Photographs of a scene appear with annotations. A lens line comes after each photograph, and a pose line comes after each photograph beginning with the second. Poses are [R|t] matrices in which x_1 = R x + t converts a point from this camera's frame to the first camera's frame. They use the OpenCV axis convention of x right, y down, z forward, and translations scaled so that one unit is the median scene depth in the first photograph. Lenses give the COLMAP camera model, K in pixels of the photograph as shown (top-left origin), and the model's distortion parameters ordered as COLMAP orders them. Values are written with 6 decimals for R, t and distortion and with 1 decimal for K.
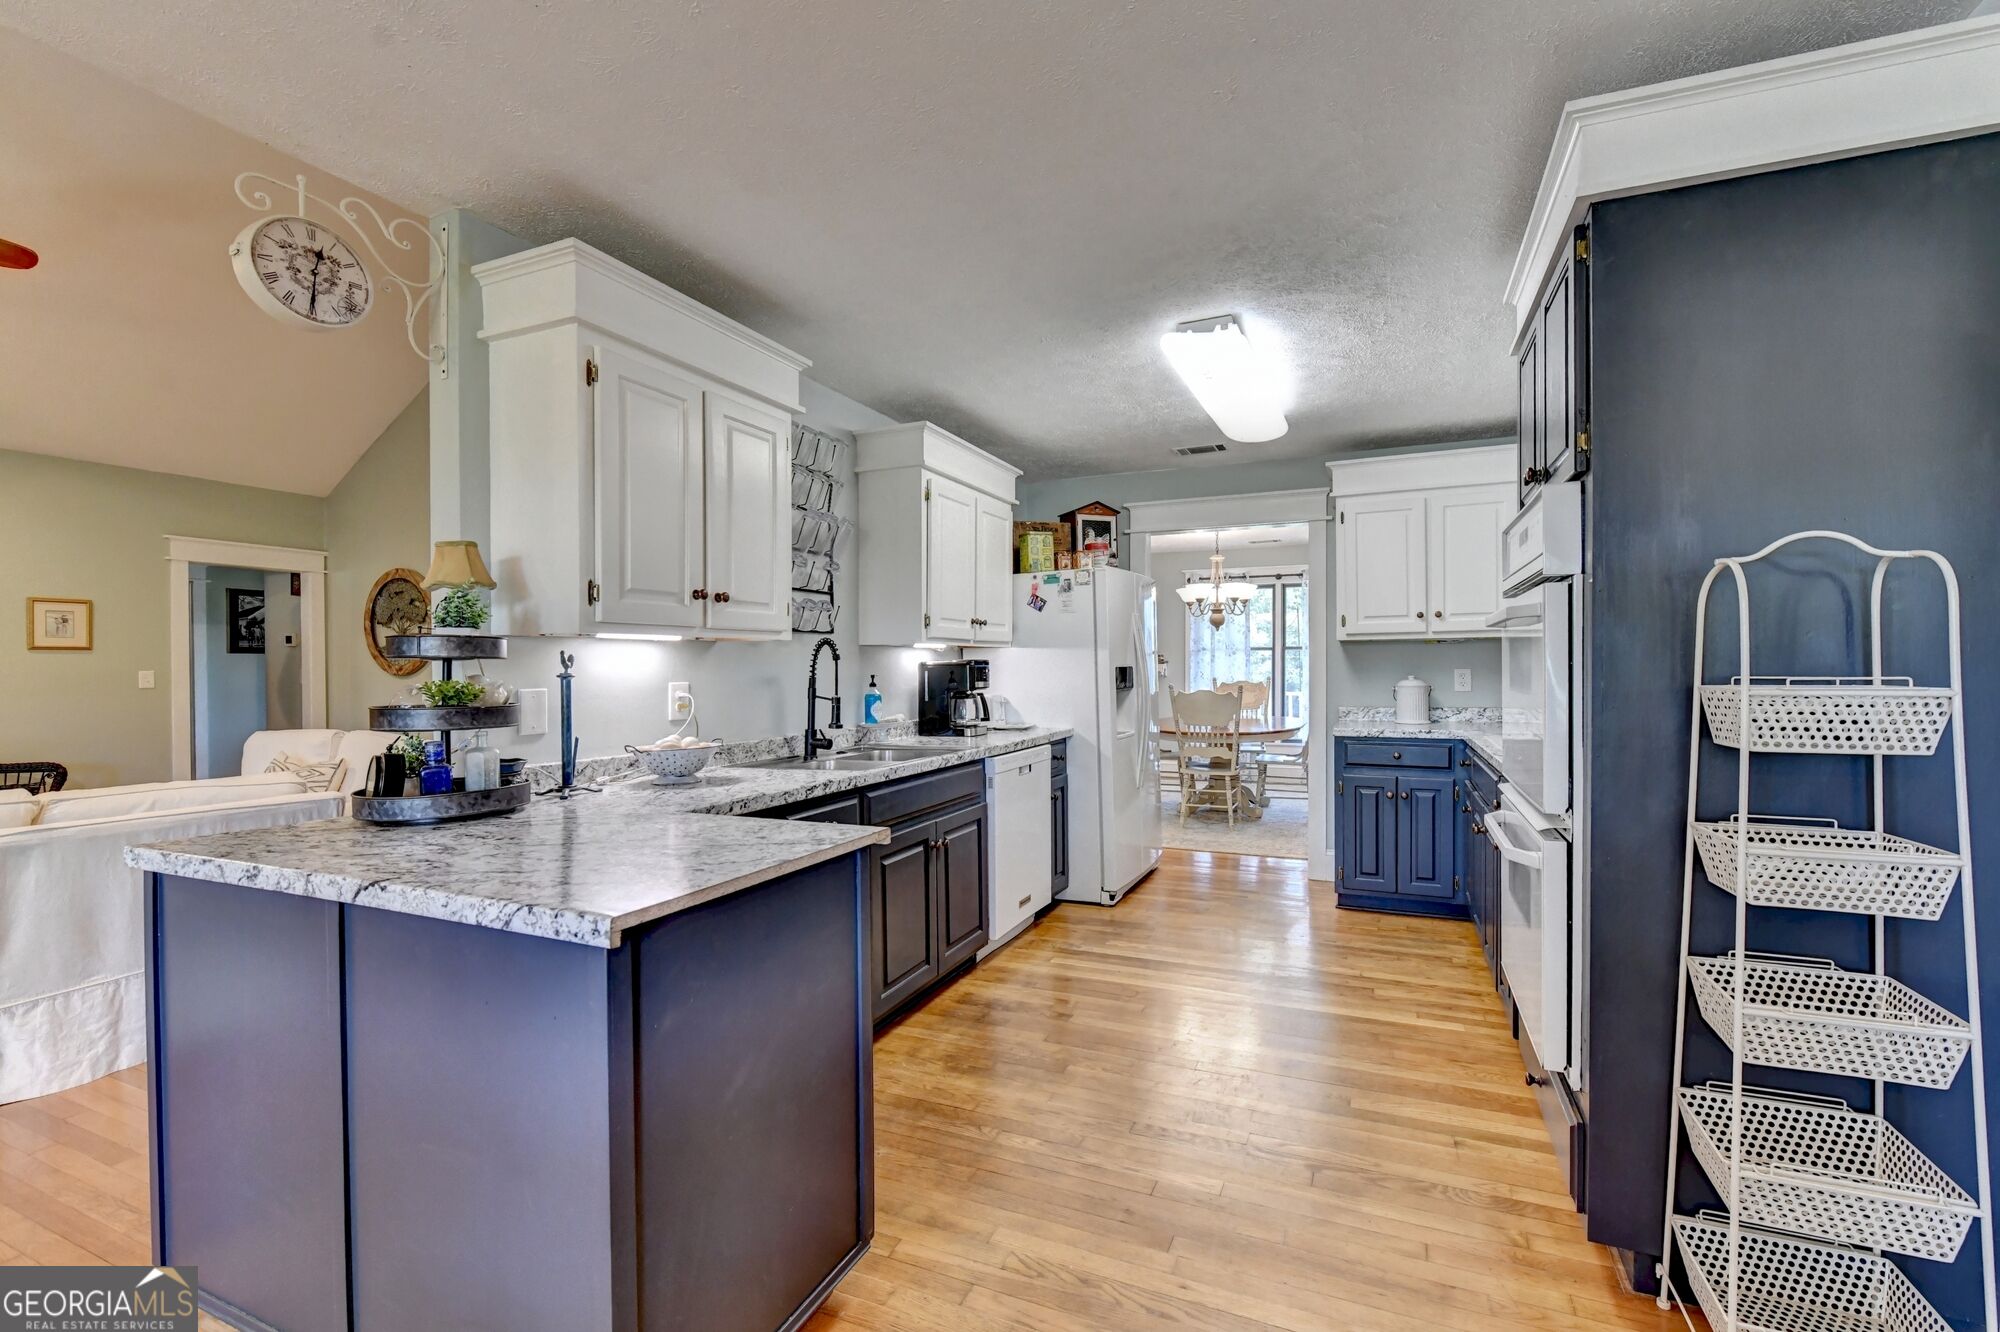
lens RADIAL K [[803.1, 0, 969.3], [0, 803.1, 674.3], [0, 0, 1]] dist [-0.000088, -0.000069]
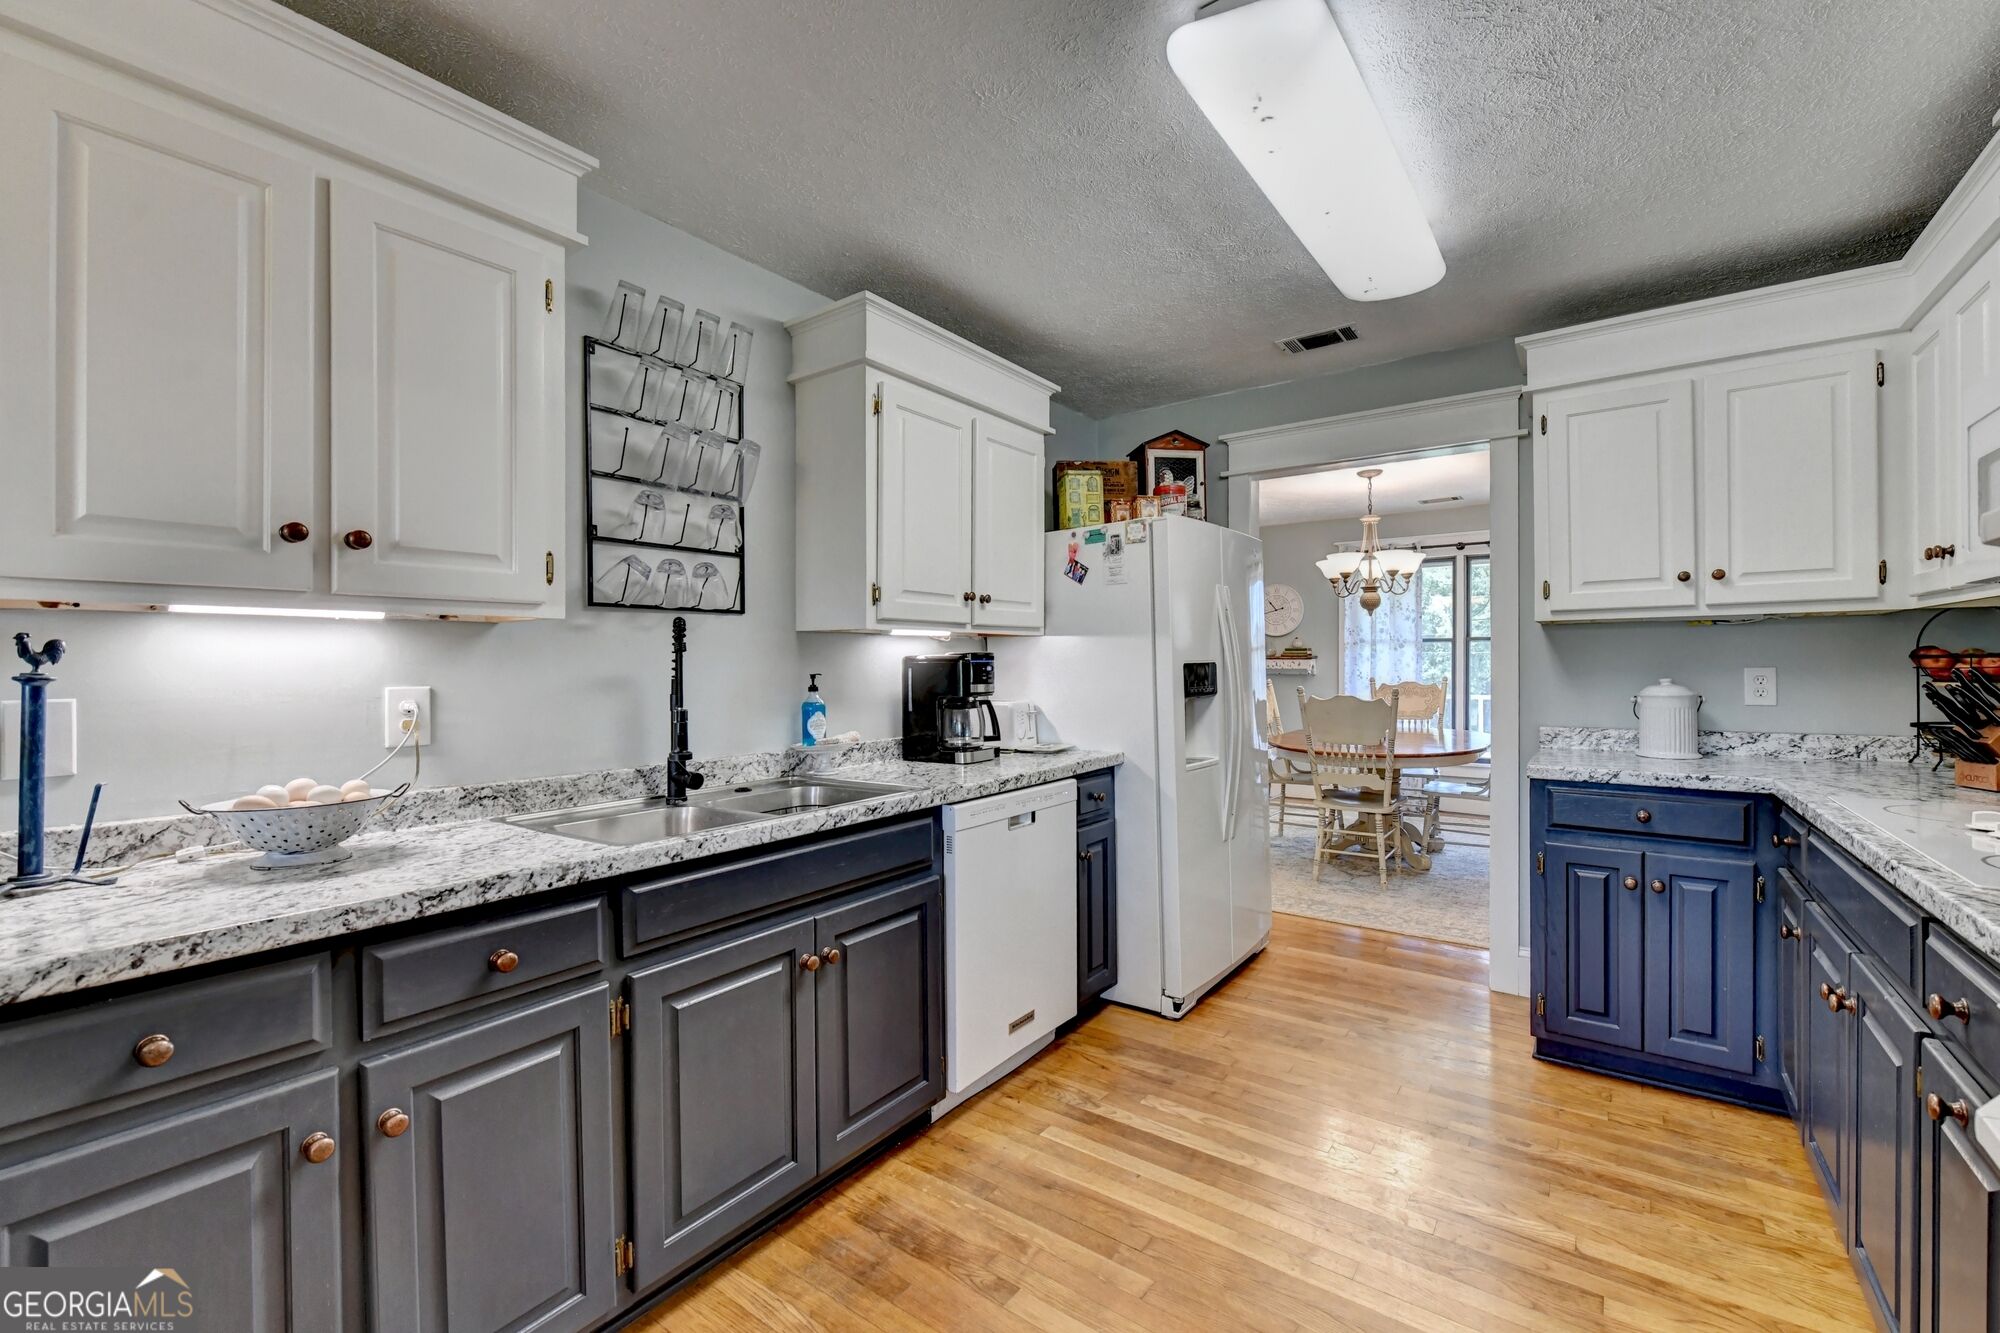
lens RADIAL K [[826.9, 0, 1025.9], [0, 826.9, 664.7], [0, 0, 1]] dist [-0.003074, -0.000469]
pose [[0.991014, 0.001810, -0.133745, 0.152515], [-0.002775, 0.999971, -0.007028, -0.002888], [0.133729, 0.007336, 0.990991, 0.313144]]
